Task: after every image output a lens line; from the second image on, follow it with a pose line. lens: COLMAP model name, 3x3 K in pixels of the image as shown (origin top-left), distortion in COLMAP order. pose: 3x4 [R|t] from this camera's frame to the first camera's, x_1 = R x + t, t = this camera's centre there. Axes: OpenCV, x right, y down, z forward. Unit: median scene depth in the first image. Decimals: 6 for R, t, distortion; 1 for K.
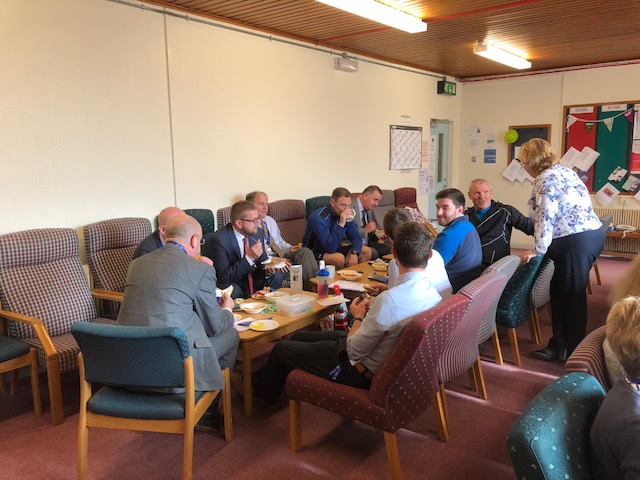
lens RADIAL K [[519.8, 0, 320.0], [0, 519.8, 240.0], [0, 0, 1]] dist [0.001150, -0.062083]
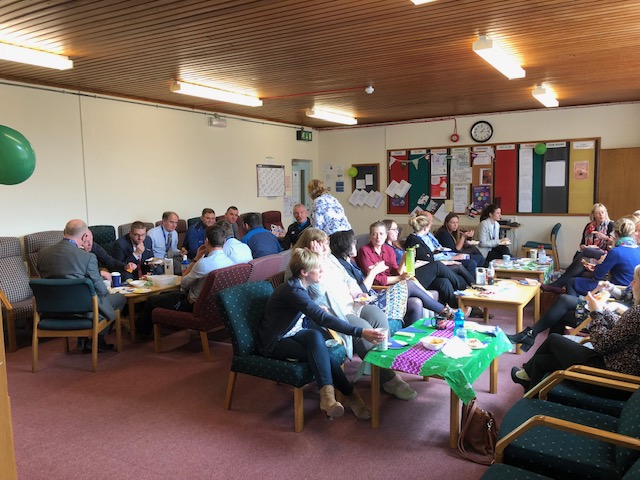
lens RADIAL K [[528.4, 0, 320.0], [0, 528.4, 240.0], [0, 0, 1]] dist [0.004736, -0.002329]
pose [[0.989696, -0.016817, 0.142195, 0.100613], [0.024338, 0.998386, -0.051316, 0.047429], [-0.141103, 0.054248, 0.988508, -0.361248]]
